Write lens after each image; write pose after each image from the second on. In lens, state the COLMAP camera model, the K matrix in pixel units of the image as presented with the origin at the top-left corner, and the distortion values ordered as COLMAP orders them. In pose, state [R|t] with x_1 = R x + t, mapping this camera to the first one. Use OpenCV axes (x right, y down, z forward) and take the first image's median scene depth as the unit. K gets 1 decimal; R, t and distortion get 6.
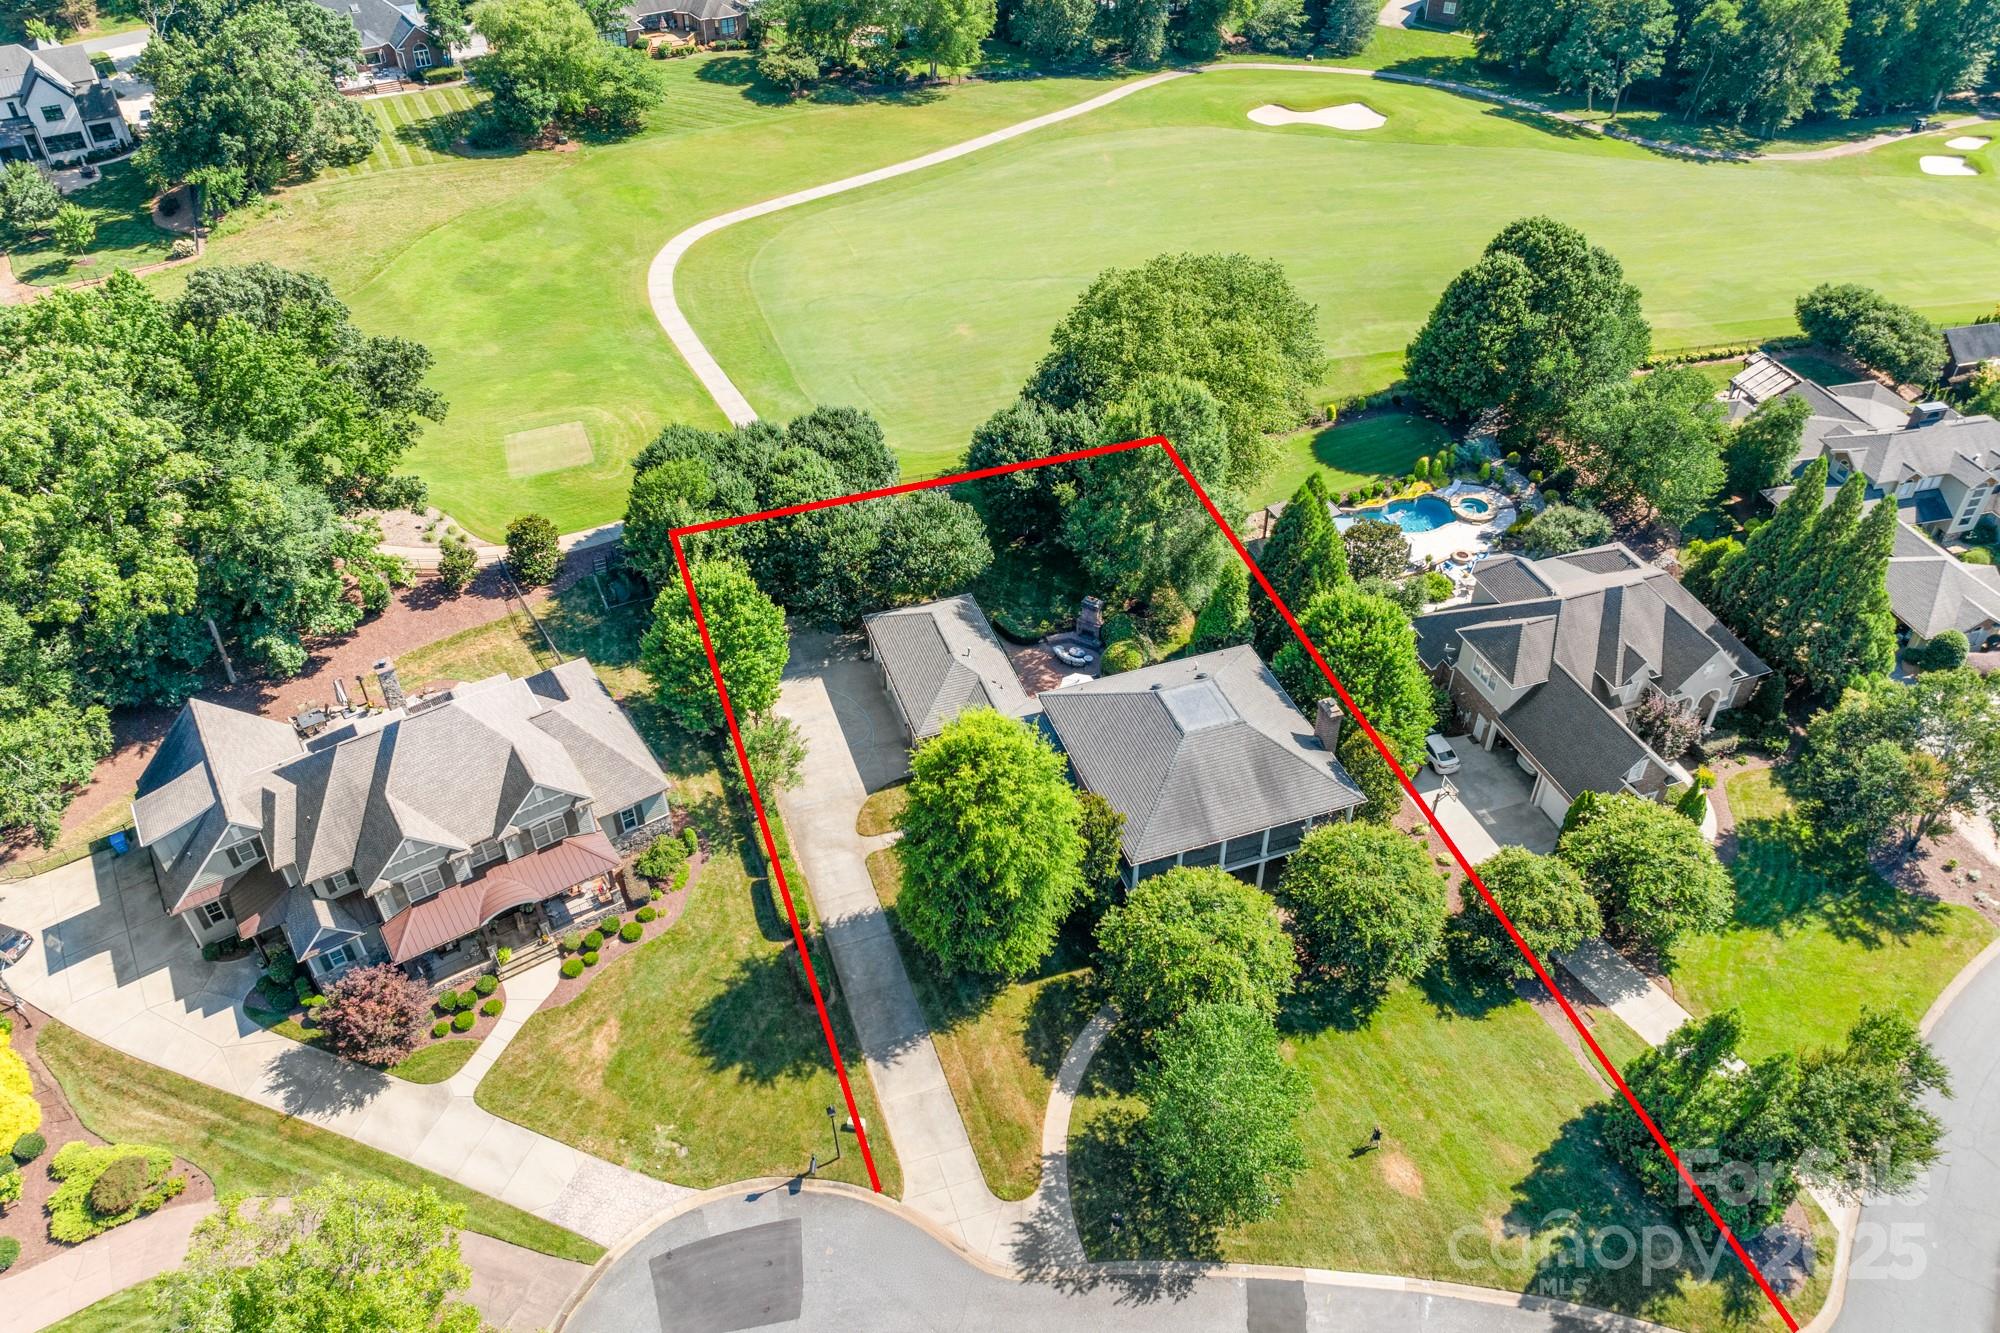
lens RADIAL K [[1456.9, 0, 1008.1], [0, 1456.9, 617.4], [0, 0, 1]] dist [-0.056093, 0.030461]
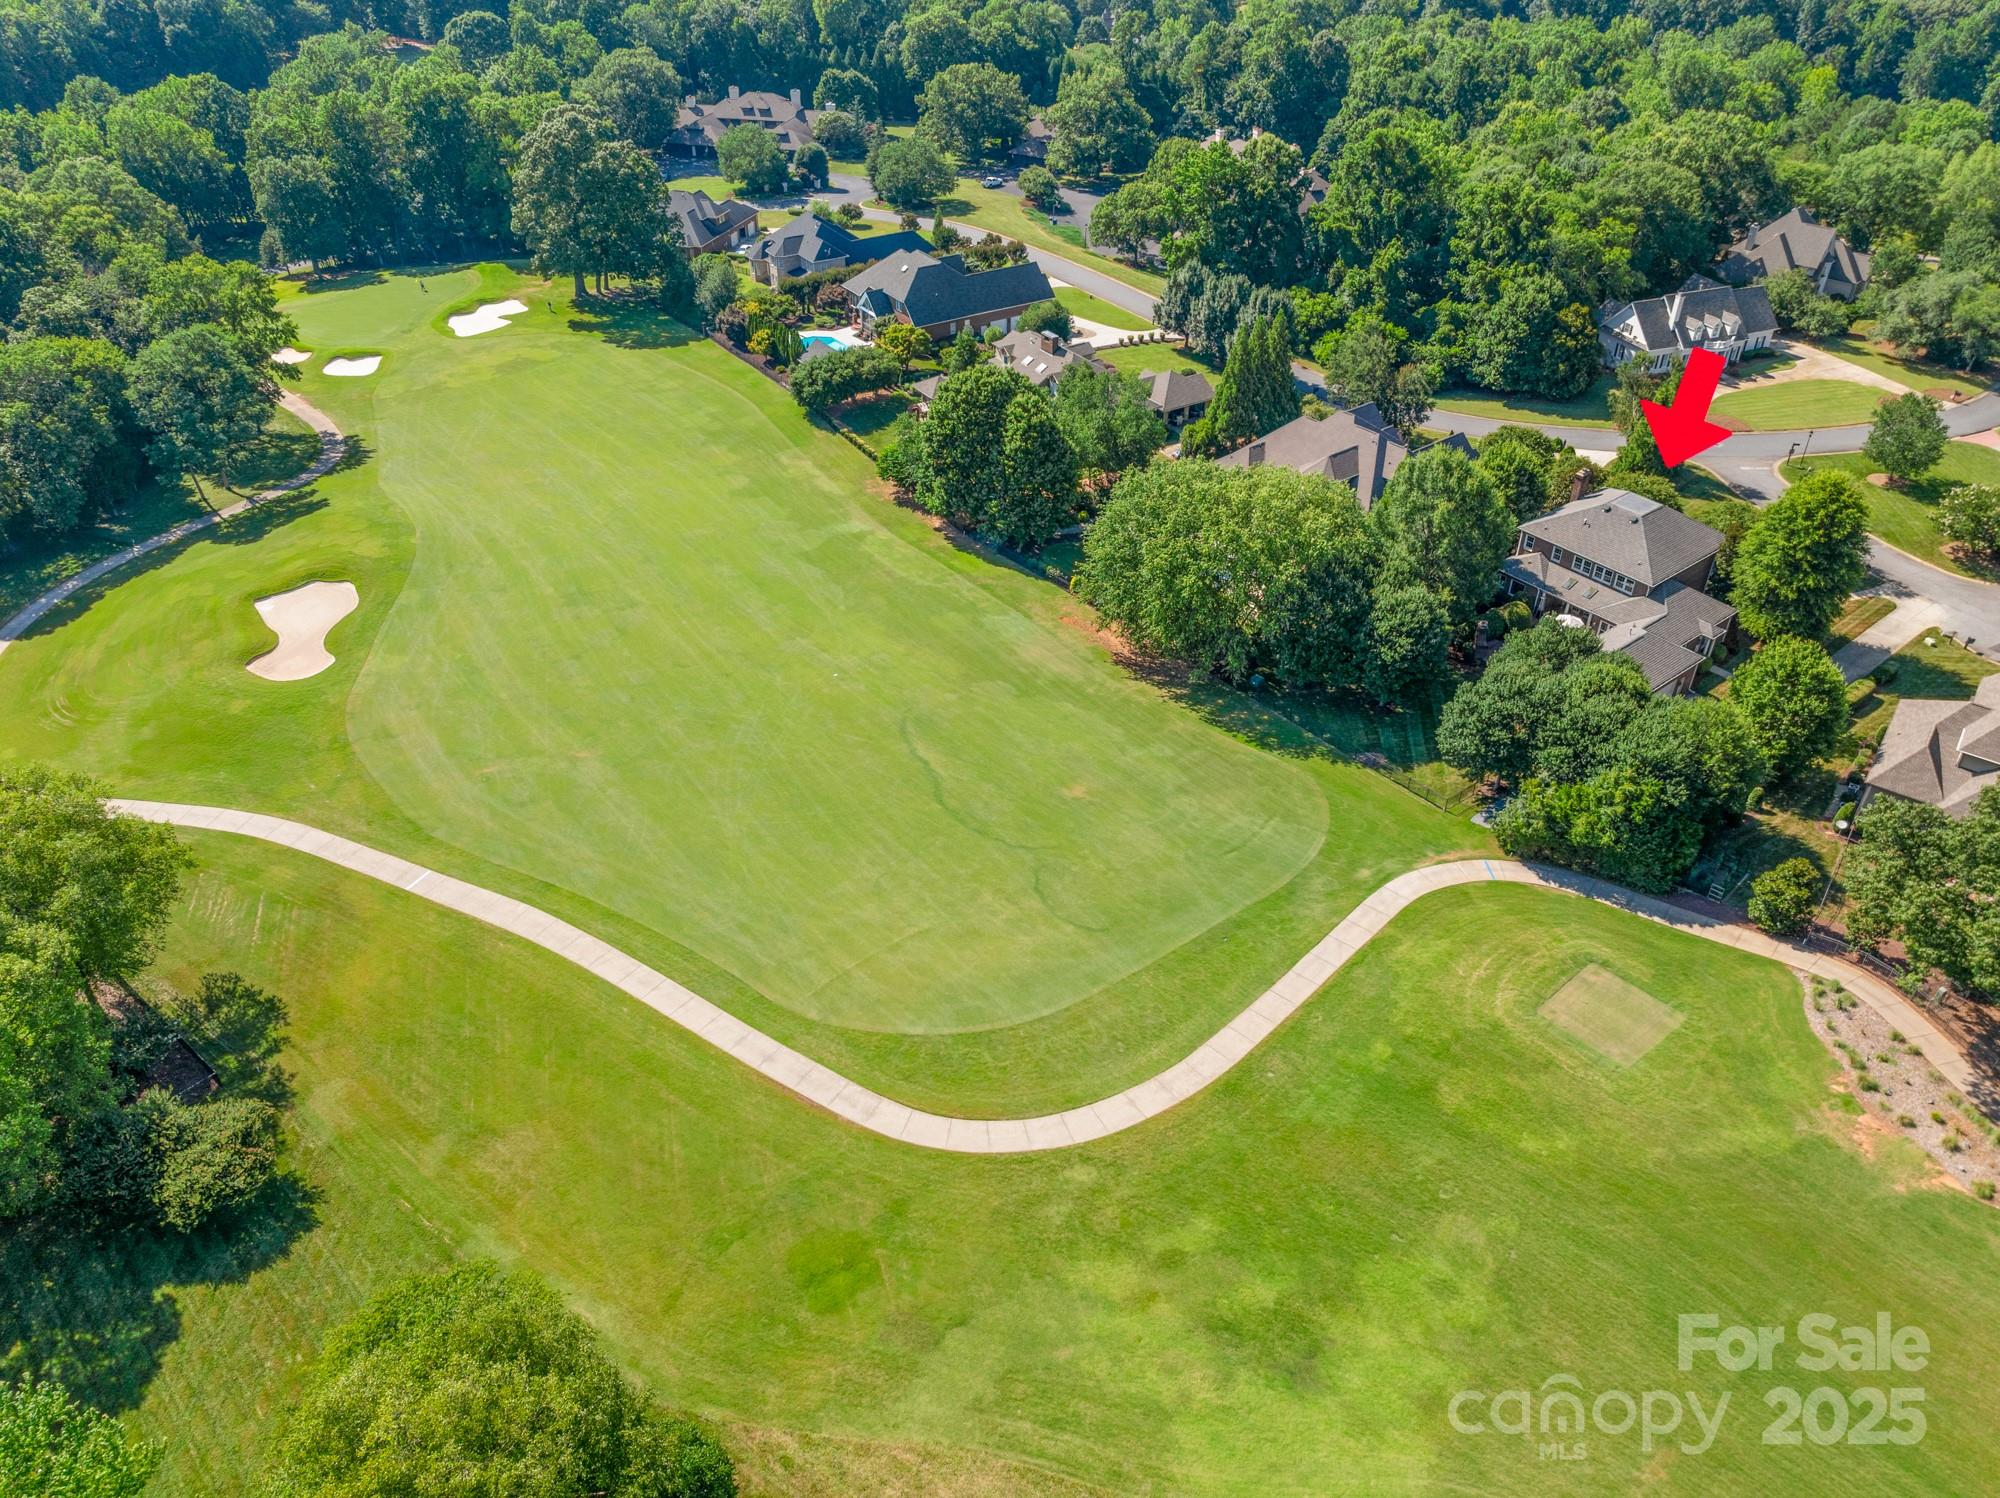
lens RADIAL K [[1429.9, 0, 999.9], [0, 1429.9, 712.7], [0, 0, 1]] dist [-0.041819, 0.000696]
pose [[-0.320484, -0.545260, 0.774584, -0.620968], [0.577656, 0.535573, 0.616016, -0.748621], [-0.750735, 0.644866, 0.143330, 0.899091]]
